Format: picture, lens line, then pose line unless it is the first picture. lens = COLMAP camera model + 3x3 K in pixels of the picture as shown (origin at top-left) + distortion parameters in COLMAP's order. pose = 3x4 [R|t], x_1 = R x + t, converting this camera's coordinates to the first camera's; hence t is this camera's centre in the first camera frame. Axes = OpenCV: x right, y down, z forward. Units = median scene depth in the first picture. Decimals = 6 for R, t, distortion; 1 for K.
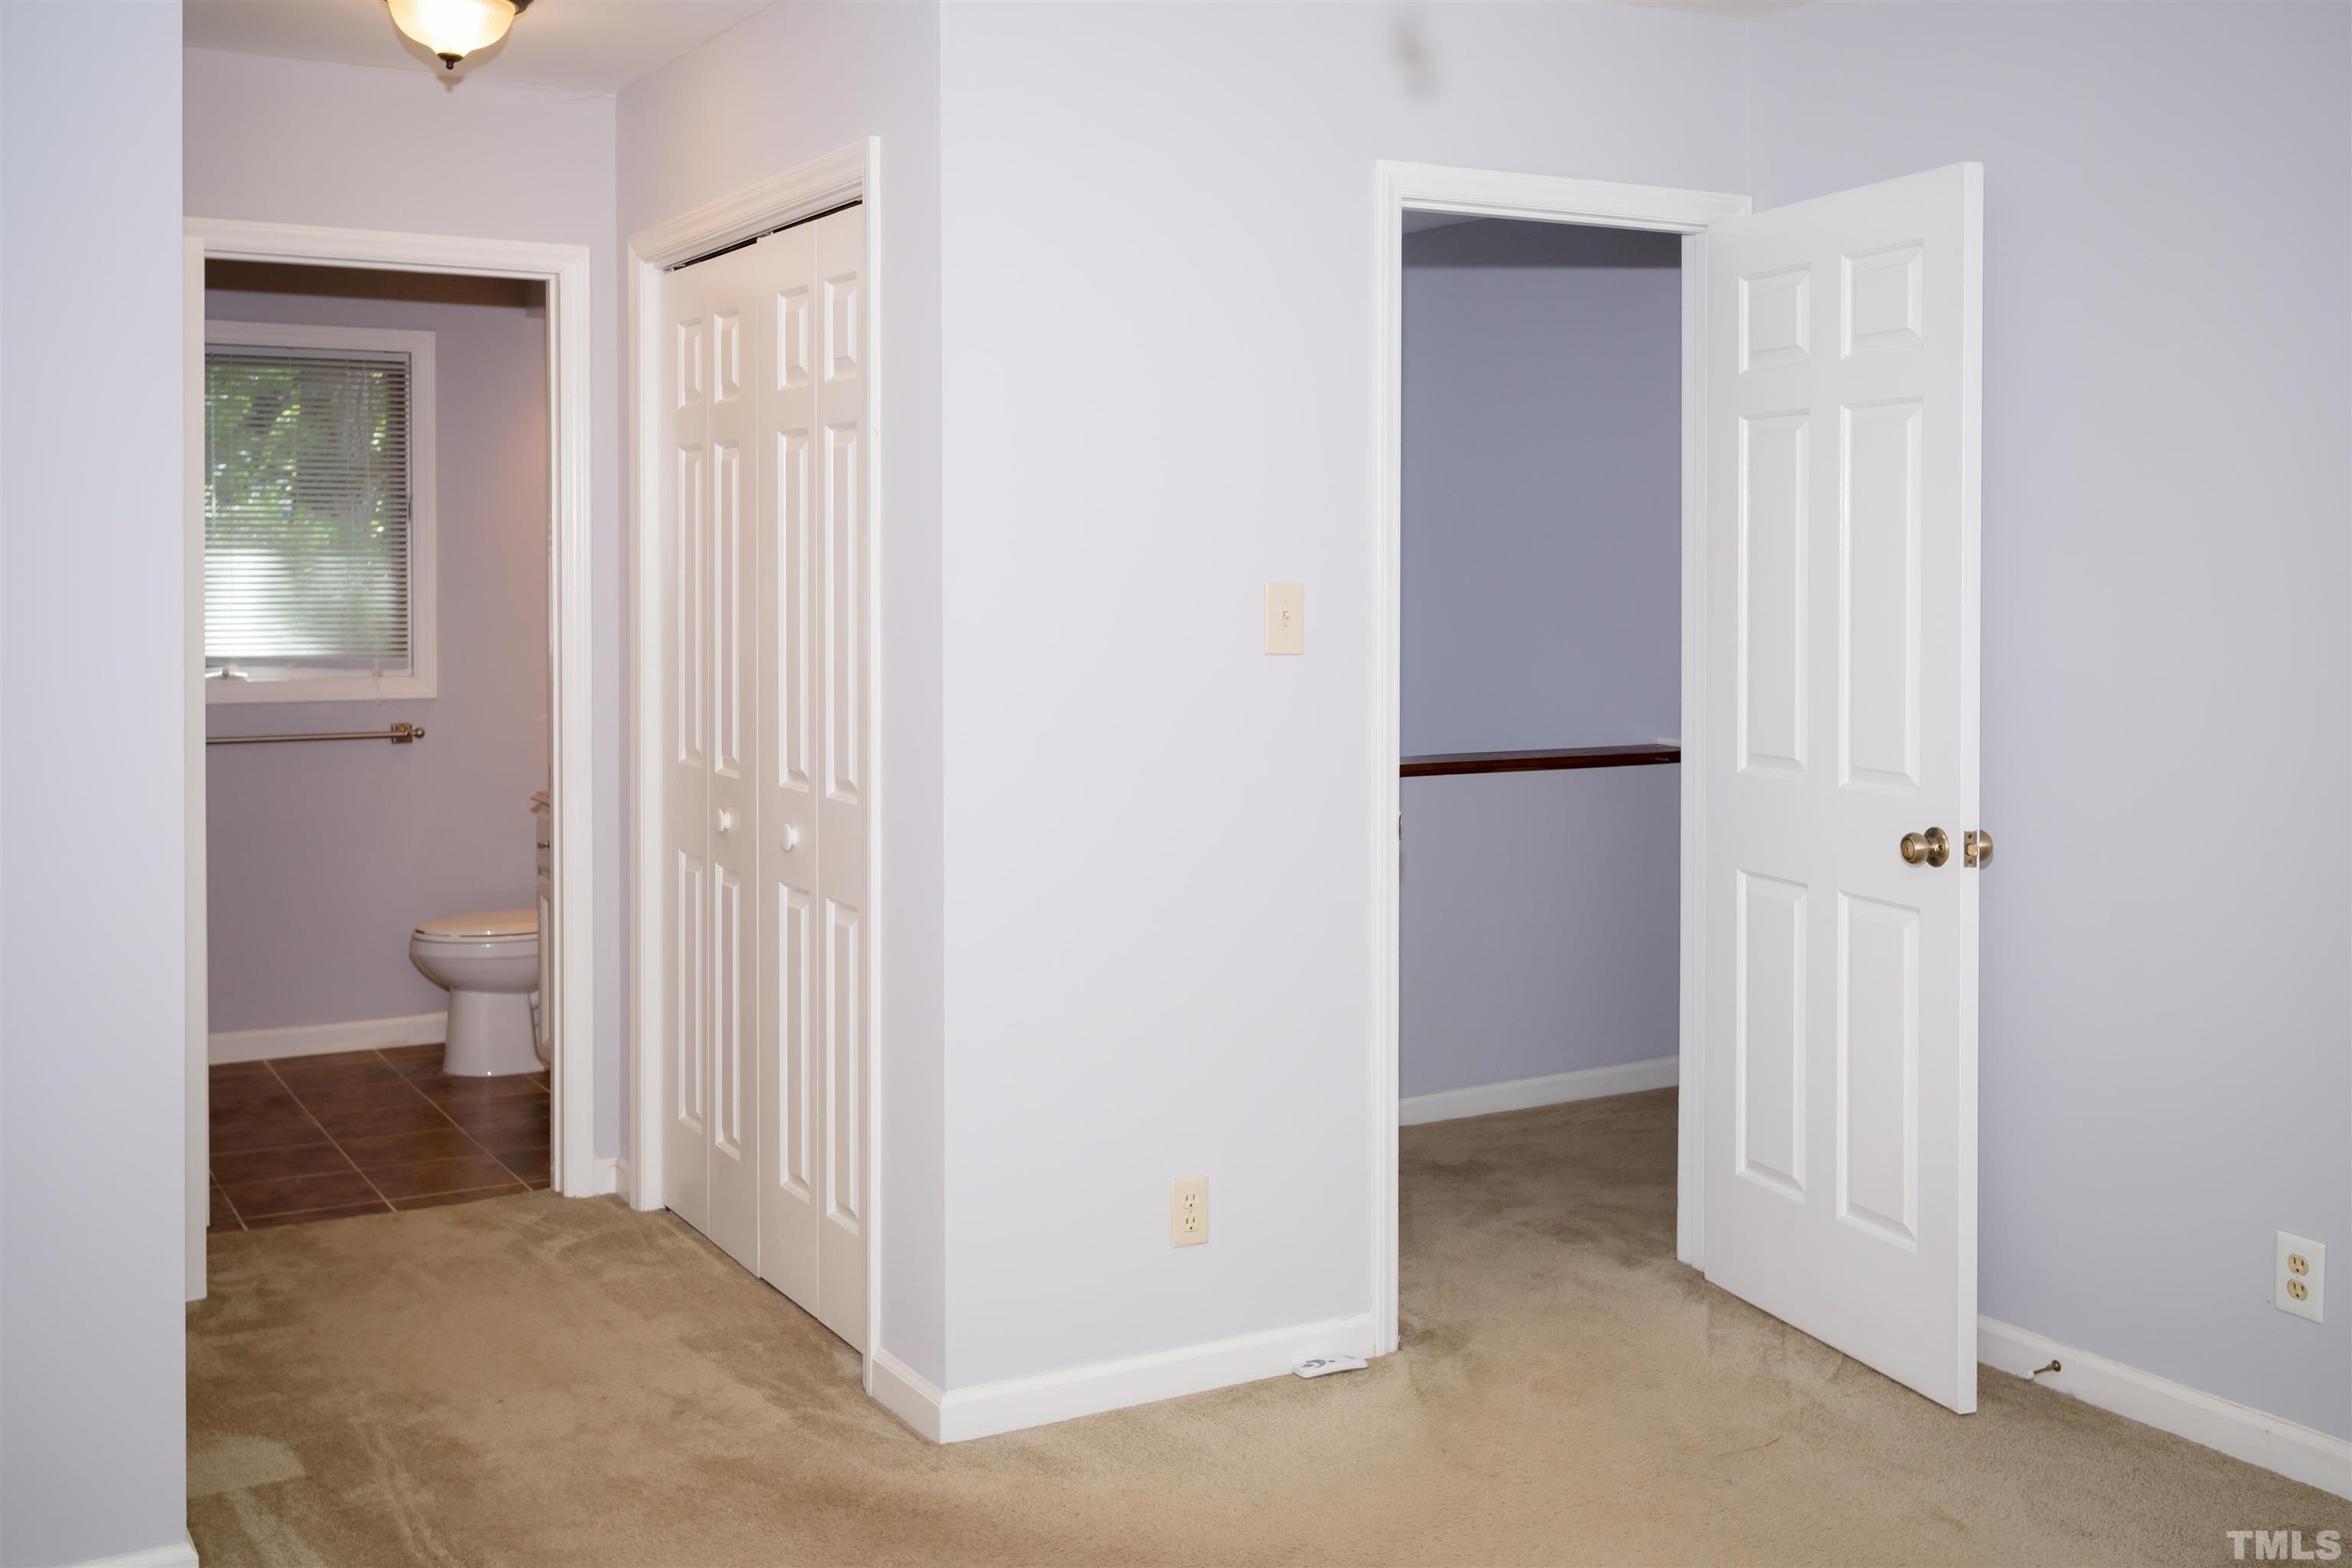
lens RADIAL K [[2282.9, 0, 1175.3], [0, 2282.9, 780.6], [0, 0, 1]] dist [0.001093, 0.000000]
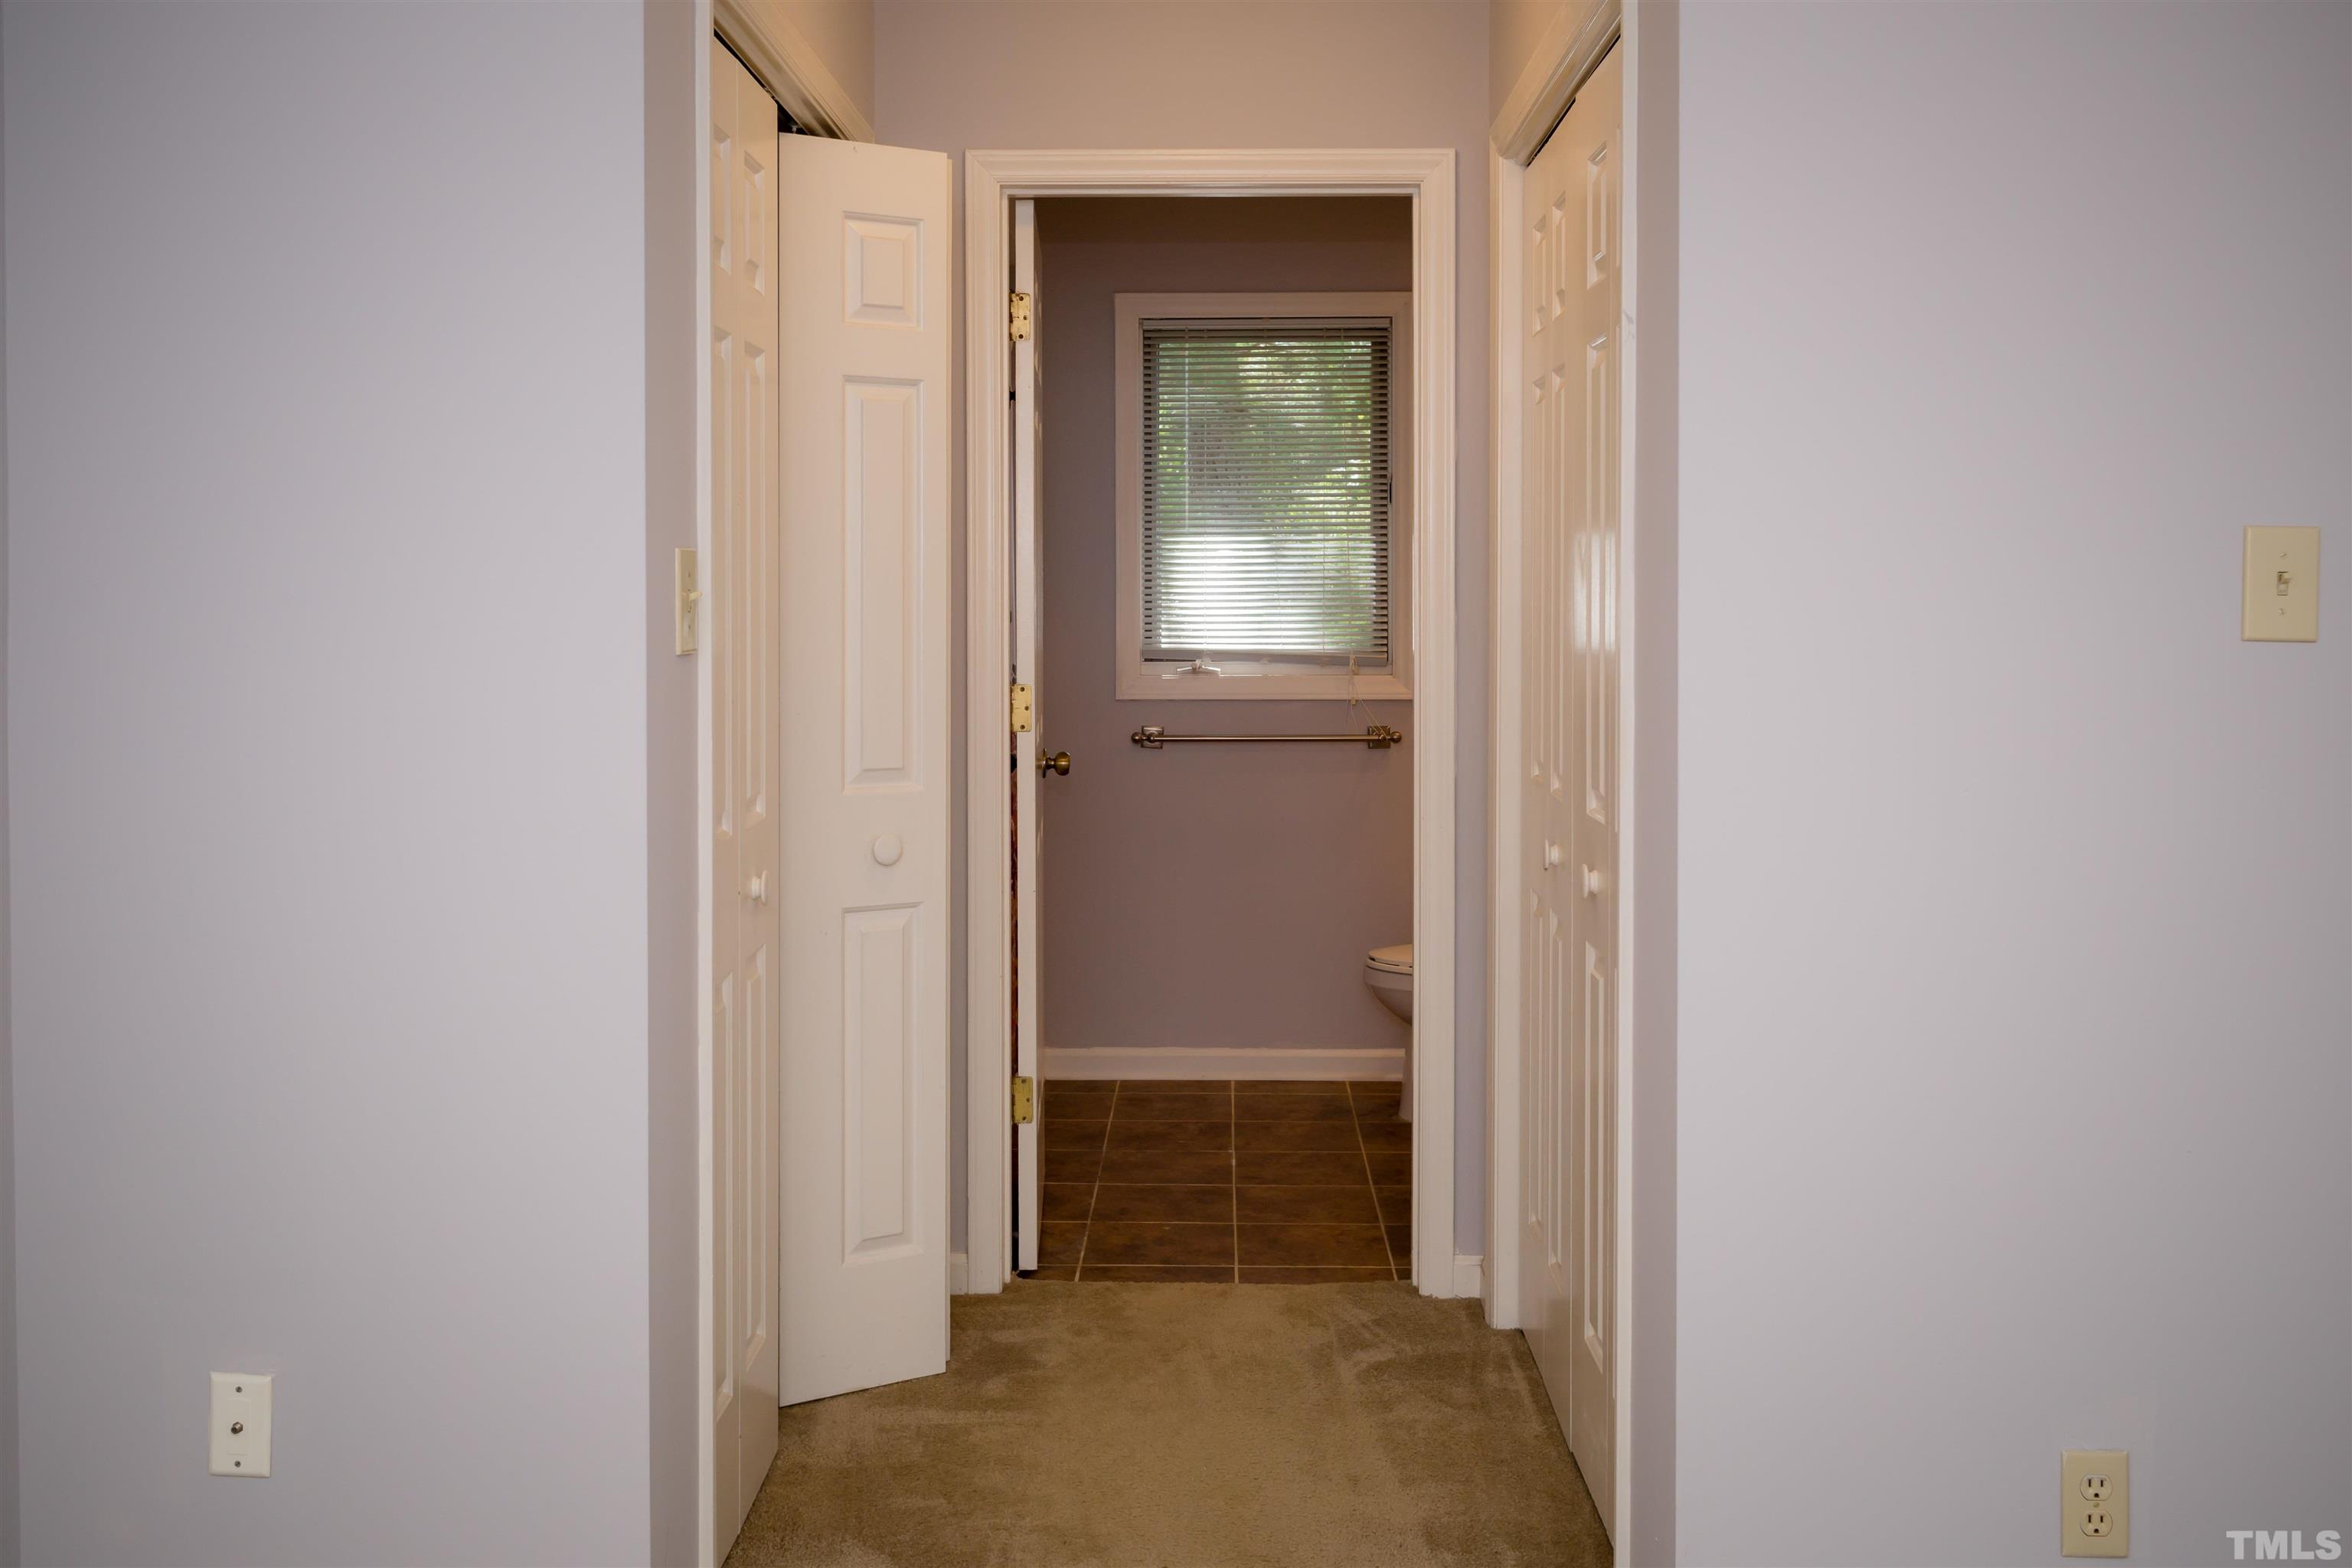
lens RADIAL K [[2282.9, 0, 1204.6], [0, 2282.9, 740.0], [0, 0, 1]] dist [0.001093, 0.000000]
pose [[0.858305, 0.031309, -0.512184, 0.087528], [-0.045137, 0.998874, -0.014581, -0.004337], [0.511151, 0.035634, 0.858752, 0.239736]]
